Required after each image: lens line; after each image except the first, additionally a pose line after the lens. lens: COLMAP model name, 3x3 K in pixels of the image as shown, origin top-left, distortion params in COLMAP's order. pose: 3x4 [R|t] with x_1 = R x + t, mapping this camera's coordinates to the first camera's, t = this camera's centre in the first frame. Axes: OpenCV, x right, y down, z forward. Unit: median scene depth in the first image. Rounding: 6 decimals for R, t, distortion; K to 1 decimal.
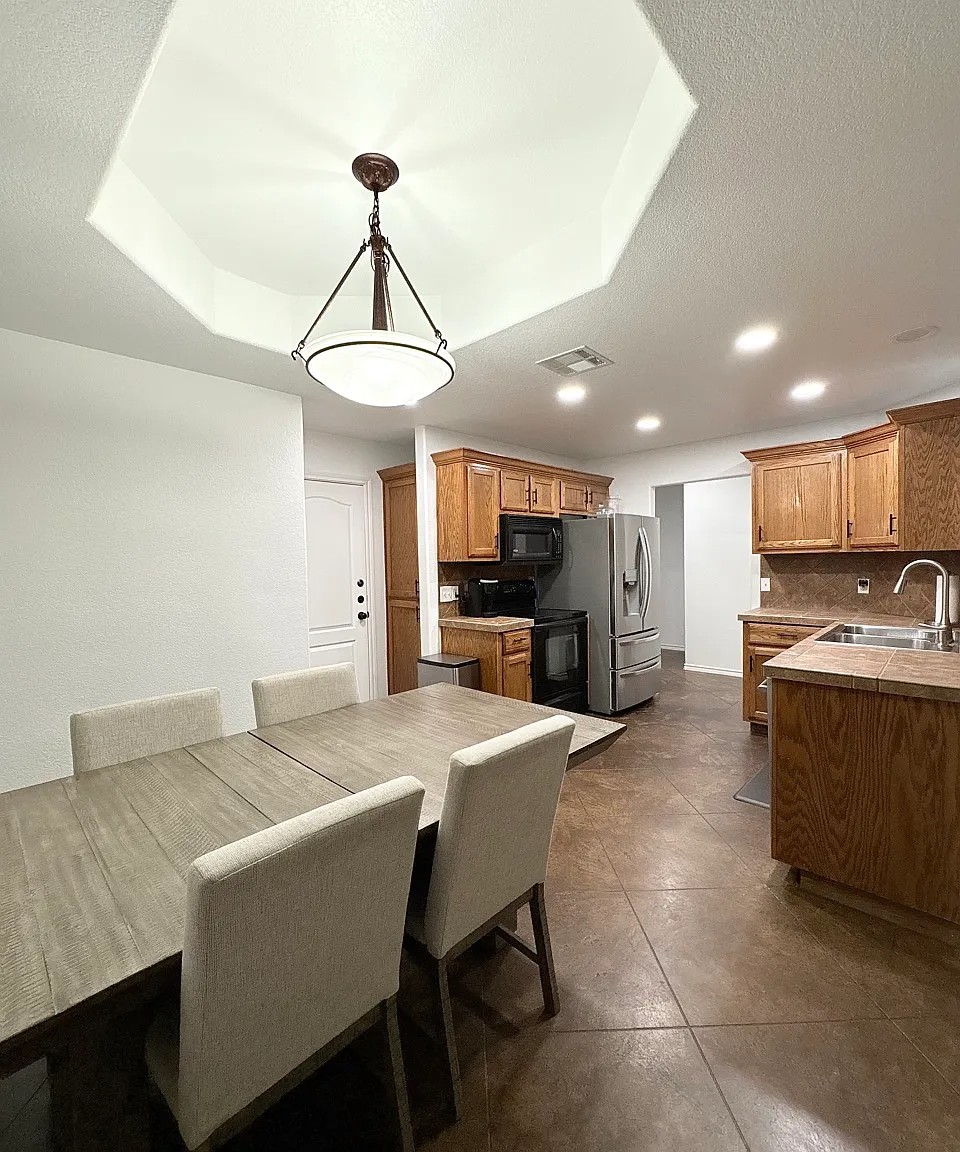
lens RADIAL K [[505.3, 0, 480.0], [0, 505.3, 576.0], [0, 0, 1]] dist [0.000216, 0.000105]
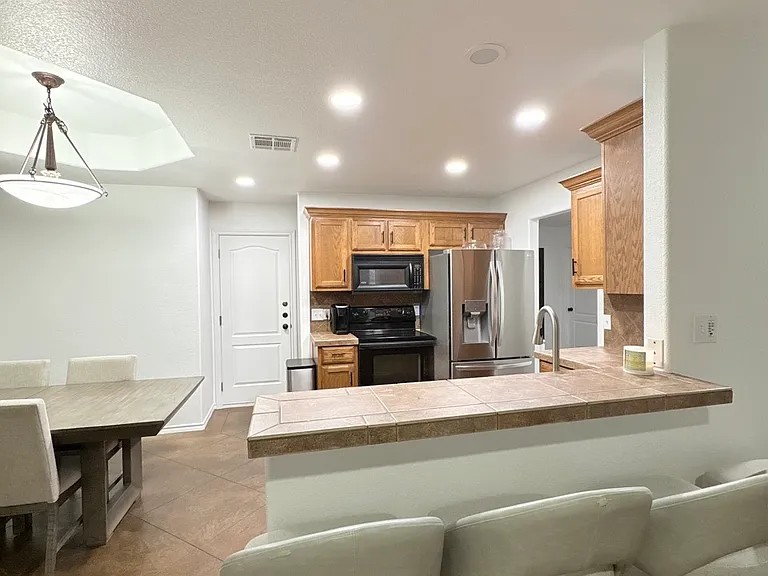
lens RADIAL K [[401.6, 0, 384.0], [0, 401.6, 288.0], [0, 0, 1]] dist [-0.002364, -0.000972]
pose [[0.849386, 0.016286, -0.527520, 0.639915], [-0.021195, 0.999770, -0.003262, -0.035074], [0.527346, 0.013952, 0.849536, 0.183181]]
